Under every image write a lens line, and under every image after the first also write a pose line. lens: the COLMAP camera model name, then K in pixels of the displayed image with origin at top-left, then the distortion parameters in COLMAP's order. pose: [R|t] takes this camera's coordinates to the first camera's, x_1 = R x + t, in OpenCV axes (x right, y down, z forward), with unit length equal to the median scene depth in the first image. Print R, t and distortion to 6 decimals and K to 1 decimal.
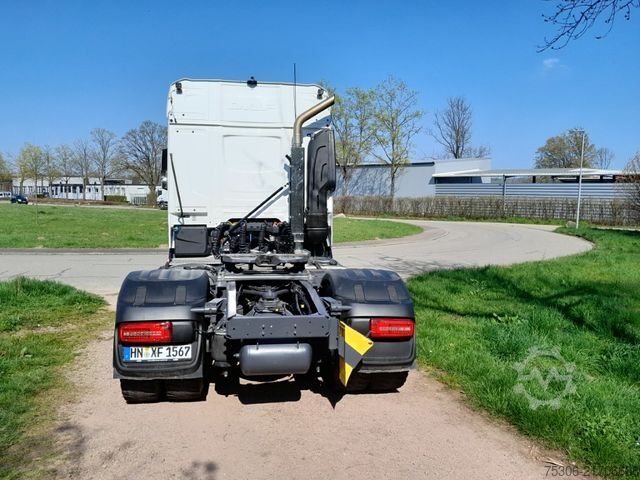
lens RADIAL K [[509.8, 0, 328.4], [0, 509.8, 241.4], [0, 0, 1]] dist [0.056132, -0.125582]
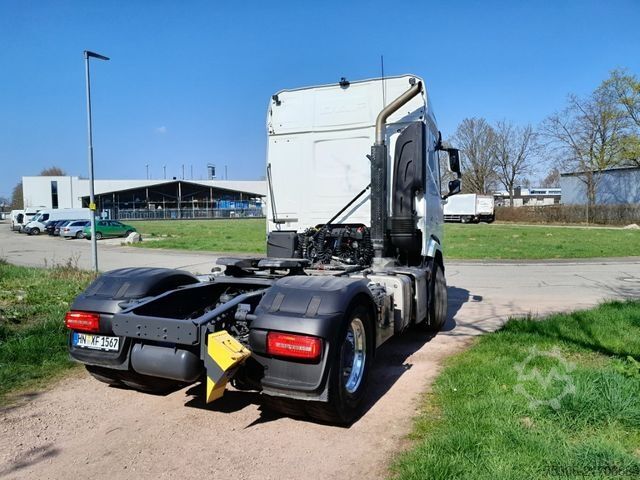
lens RADIAL K [[509.8, 0, 328.4], [0, 509.8, 241.4], [0, 0, 1]] dist [0.056132, -0.125582]
pose [[0.836210, 0.007498, -0.548358, 0.369919], [-0.022353, 0.999542, -0.020419, 0.008192], [0.547953, 0.029333, 0.835995, 0.189833]]
